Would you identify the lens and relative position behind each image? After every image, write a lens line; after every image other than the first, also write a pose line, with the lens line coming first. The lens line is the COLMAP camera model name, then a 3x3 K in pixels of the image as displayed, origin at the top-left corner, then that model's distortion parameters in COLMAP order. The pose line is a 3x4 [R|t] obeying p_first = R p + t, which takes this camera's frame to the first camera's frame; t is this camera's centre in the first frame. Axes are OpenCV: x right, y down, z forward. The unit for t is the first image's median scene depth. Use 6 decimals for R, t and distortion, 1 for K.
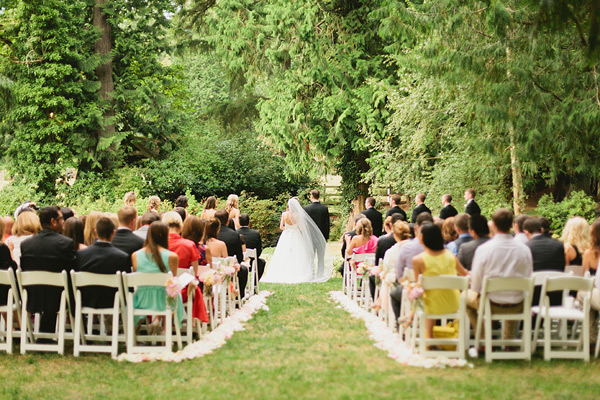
lens RADIAL K [[883.2, 0, 300.0], [0, 883.2, 200.0], [0, 0, 1]] dist [-0.028719, -0.066434]
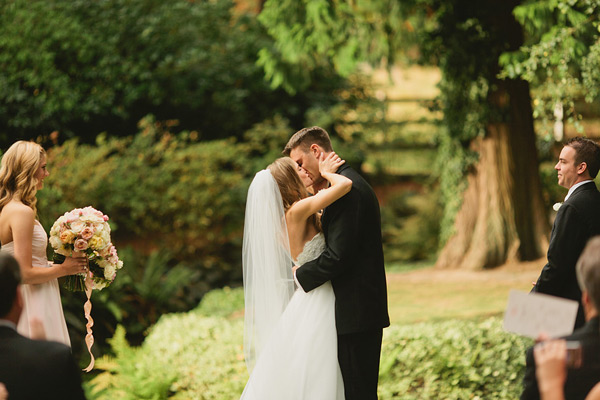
lens RADIAL K [[883.2, 0, 300.0], [0, 883.2, 200.0], [0, 0, 1]] dist [-0.028719, -0.066434]
pose [[0.999244, -0.022749, -0.031526, 0.004809], [0.024837, 0.997411, 0.067491, -0.000555], [0.029909, -0.068223, 0.997222, 0.774827]]
